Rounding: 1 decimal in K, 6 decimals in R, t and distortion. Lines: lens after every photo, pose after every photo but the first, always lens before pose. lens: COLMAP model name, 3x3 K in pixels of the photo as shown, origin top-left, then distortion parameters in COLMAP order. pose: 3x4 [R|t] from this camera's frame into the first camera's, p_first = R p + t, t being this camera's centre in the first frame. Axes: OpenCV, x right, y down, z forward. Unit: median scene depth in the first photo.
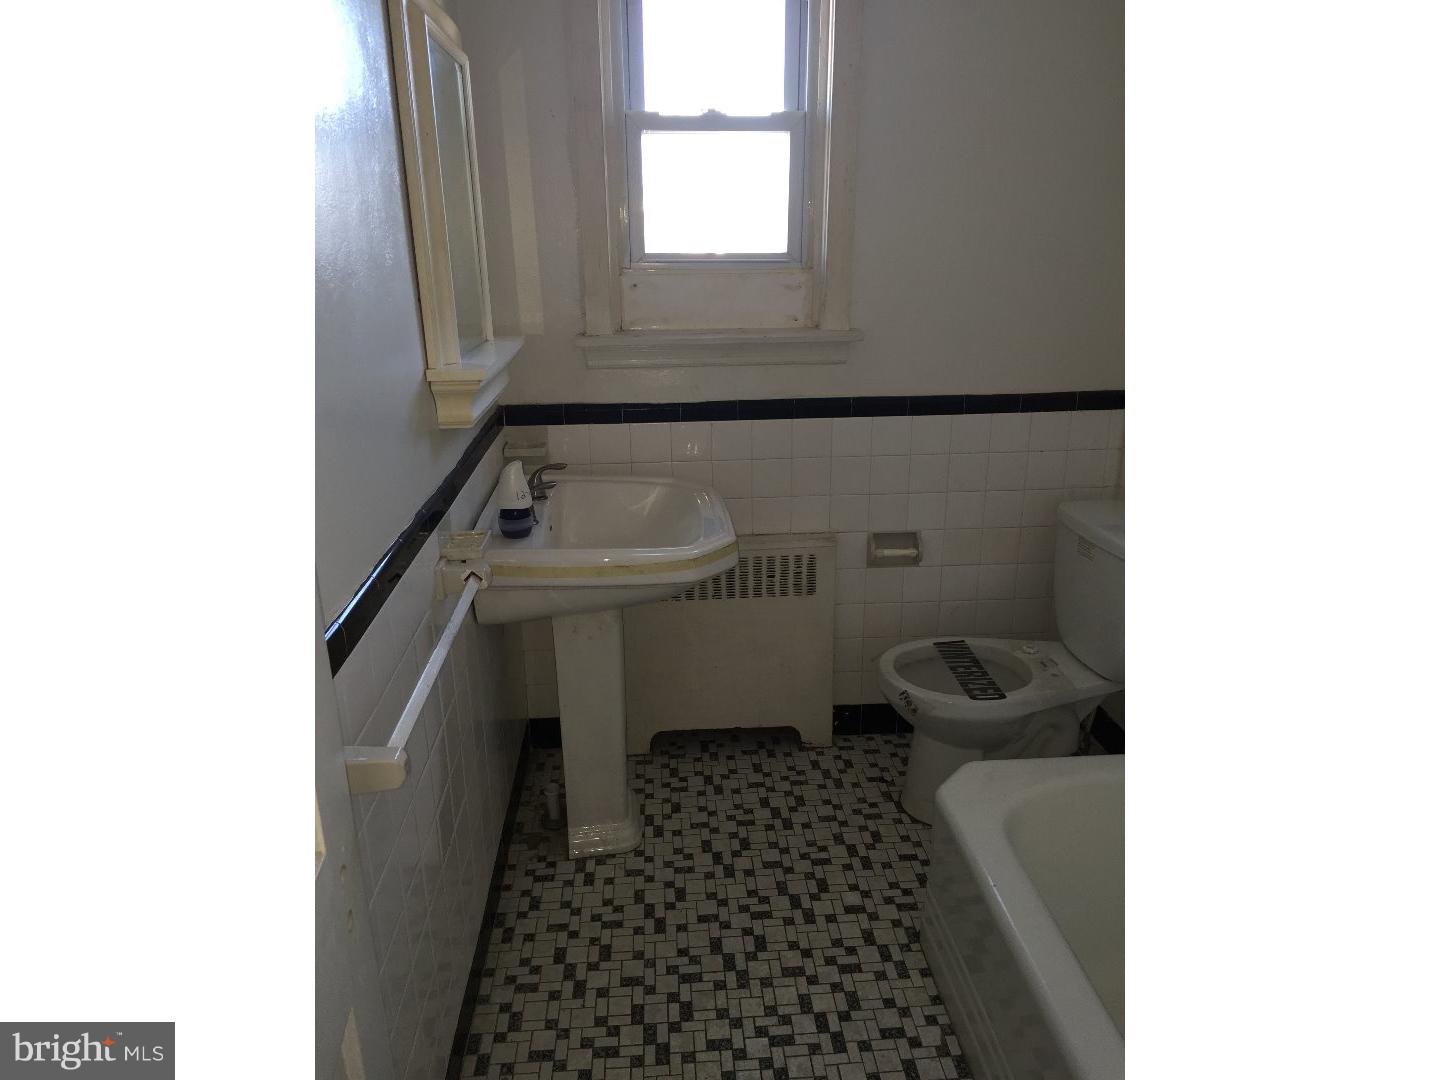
lens RADIAL K [[929.0, 0, 720.0], [0, 929.0, 540.0], [0, 0, 1]] dist [0.006292, 0.000272]
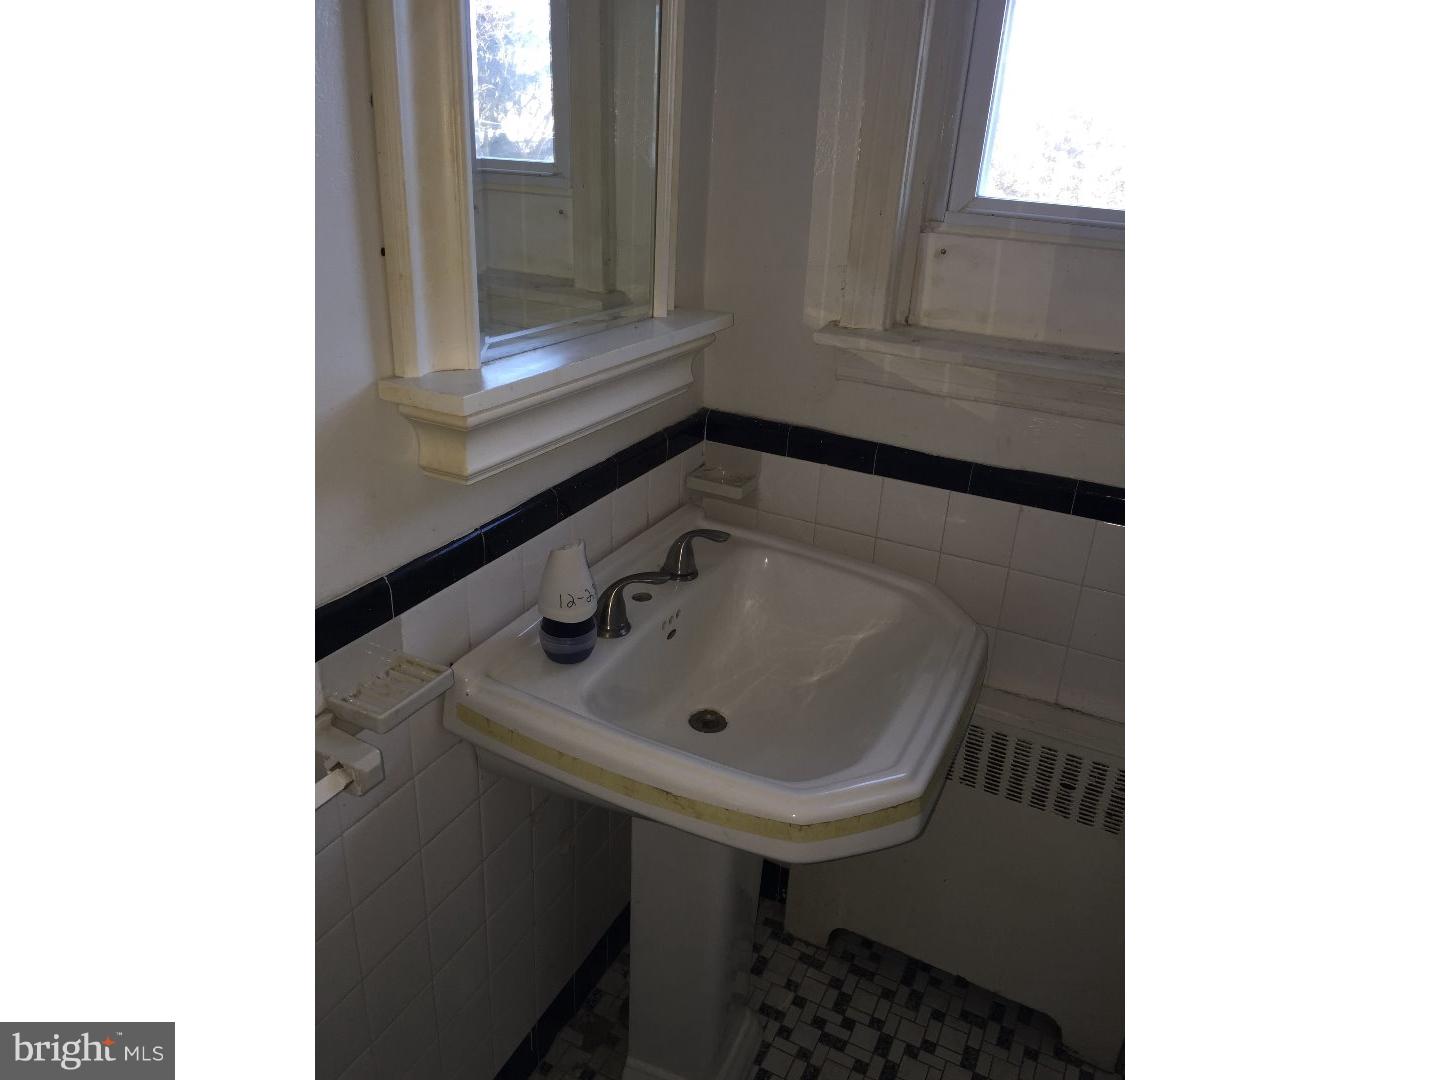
lens RADIAL K [[929.0, 0, 720.0], [0, 929.0, 540.0], [0, 0, 1]] dist [0.006292, 0.000272]
pose [[0.856102, 0.255677, -0.449130, 0.090586], [-0.216756, 0.966555, 0.137067, -0.140549], [0.469154, -0.019992, 0.882890, 0.394895]]
